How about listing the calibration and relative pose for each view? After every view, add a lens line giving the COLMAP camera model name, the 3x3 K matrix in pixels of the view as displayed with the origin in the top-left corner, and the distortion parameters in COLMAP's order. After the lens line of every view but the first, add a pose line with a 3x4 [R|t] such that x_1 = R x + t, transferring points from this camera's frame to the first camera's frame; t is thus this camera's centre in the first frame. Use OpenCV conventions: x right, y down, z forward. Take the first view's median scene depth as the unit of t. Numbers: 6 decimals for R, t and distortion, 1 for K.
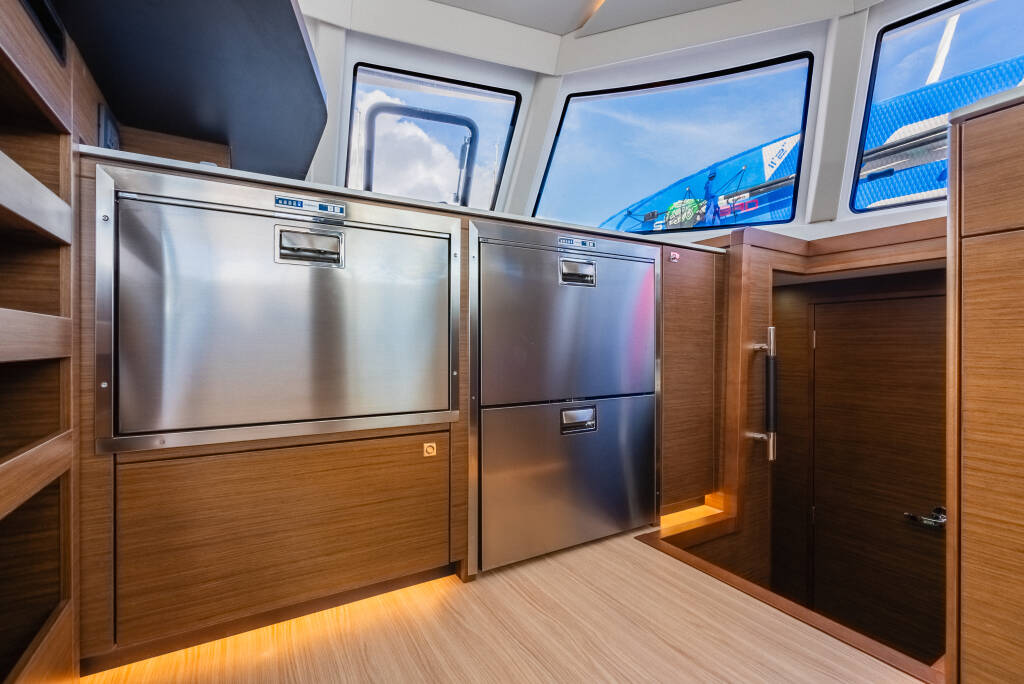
lens RADIAL K [[468.5, 0, 509.4], [0, 468.5, 340.4], [0, 0, 1]] dist [-0.009833, -0.002000]
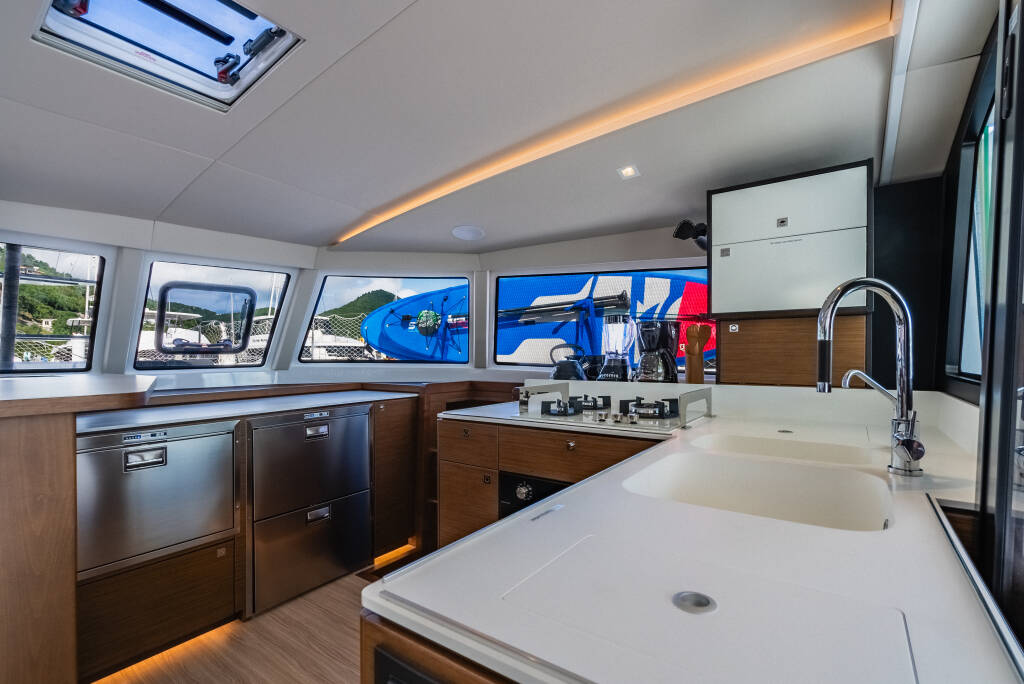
lens RADIAL K [[468.5, 0, 517.5], [0, 468.5, 346.7], [0, 0, 1]] dist [-0.009833, -0.002000]
pose [[0.911963, -0.002866, 0.410262, 0.107729], [0.009012, 0.999874, -0.013048, -0.411668], [-0.410173, 0.015597, 0.911874, -0.872982]]
